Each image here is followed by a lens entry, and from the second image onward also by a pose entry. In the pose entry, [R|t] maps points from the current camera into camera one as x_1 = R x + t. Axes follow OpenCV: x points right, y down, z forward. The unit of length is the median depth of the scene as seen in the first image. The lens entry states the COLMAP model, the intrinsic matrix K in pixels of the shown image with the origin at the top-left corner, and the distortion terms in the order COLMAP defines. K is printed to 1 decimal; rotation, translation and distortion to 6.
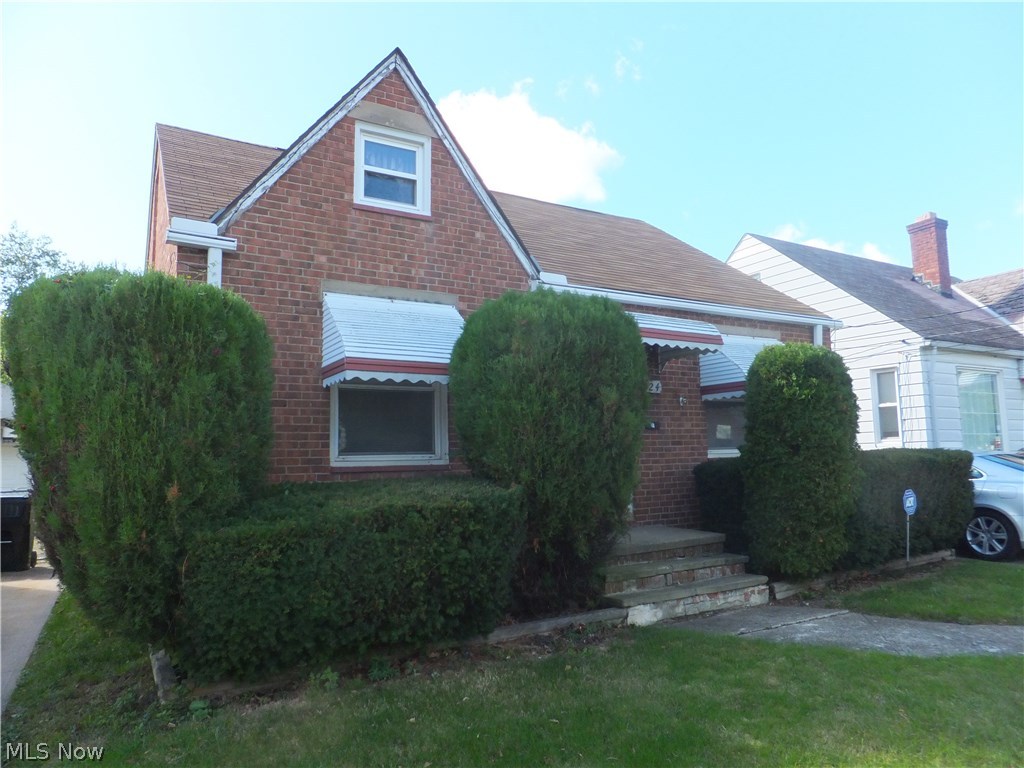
lens RADIAL K [[682.0, 0, 516.3], [0, 682.0, 377.8], [0, 0, 1]] dist [-0.020196, 0.009639]
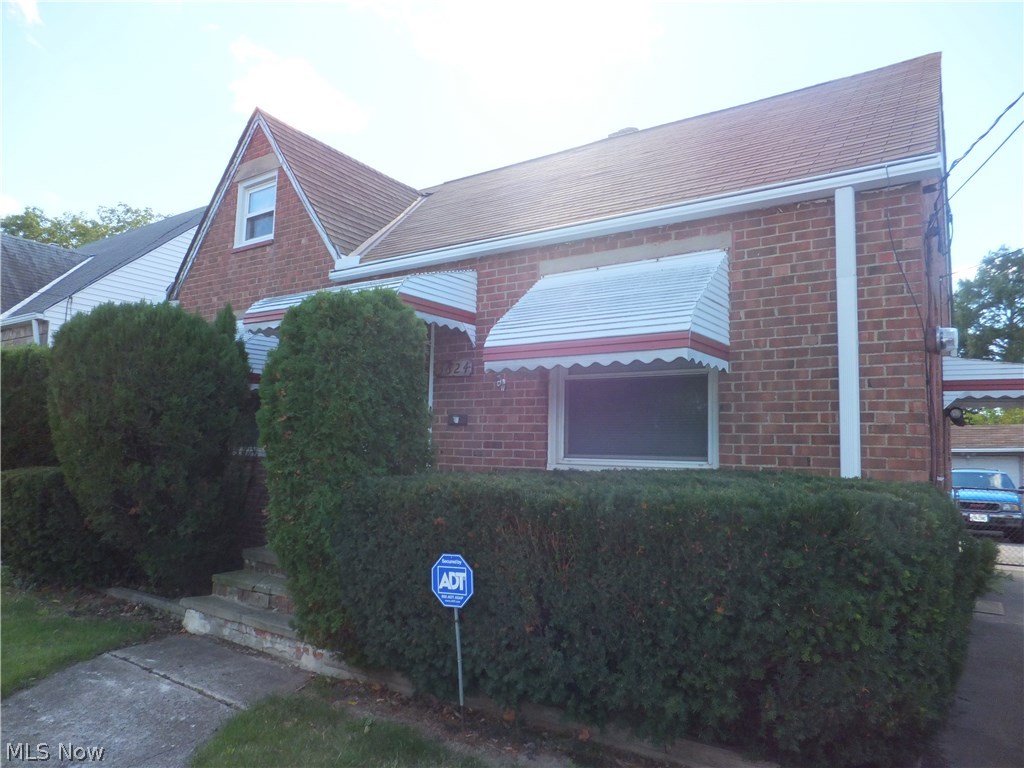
lens RADIAL K [[682.0, 0, 505.8], [0, 682.0, 390.4], [0, 0, 1]] dist [-0.020196, 0.009639]
pose [[0.411788, -0.049160, -0.909953, 1.097109], [0.068625, 0.997381, -0.022828, 0.070728], [0.908692, -0.053045, 0.414083, 0.902898]]
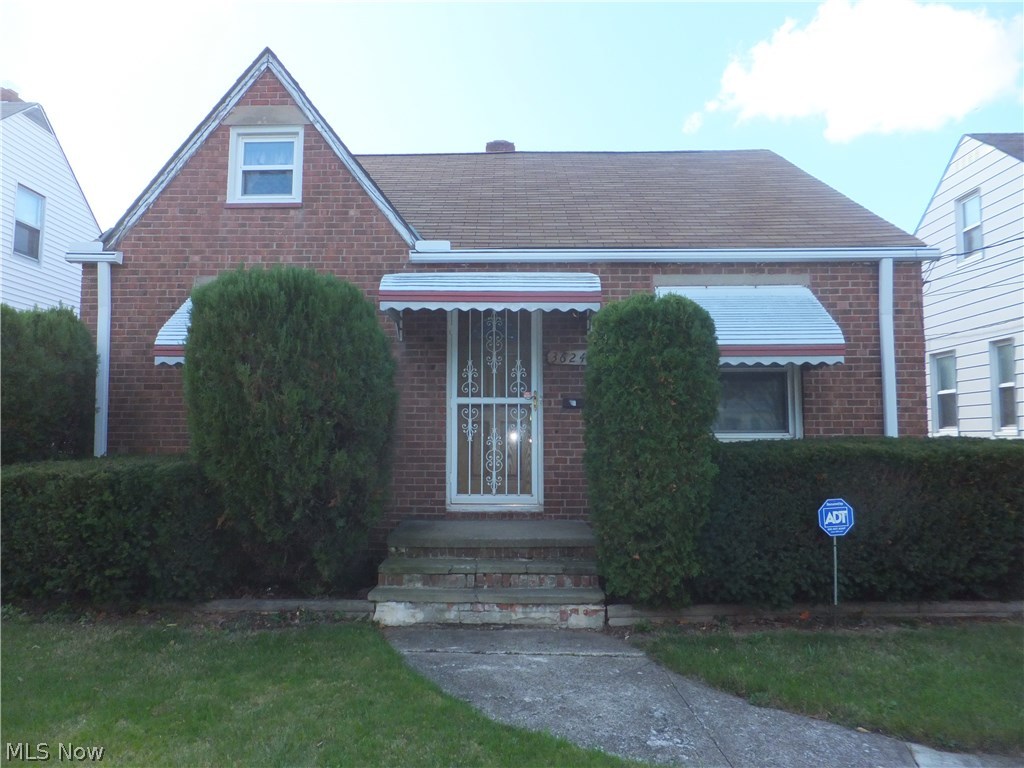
lens RADIAL K [[682.0, 0, 503.3], [0, 682.0, 383.2], [0, 0, 1]] dist [-0.020196, 0.009639]
pose [[0.846116, -0.021923, -0.532548, 0.703355], [0.041912, 0.998797, 0.025473, 0.024128], [0.531349, -0.043874, 0.846016, 0.289290]]
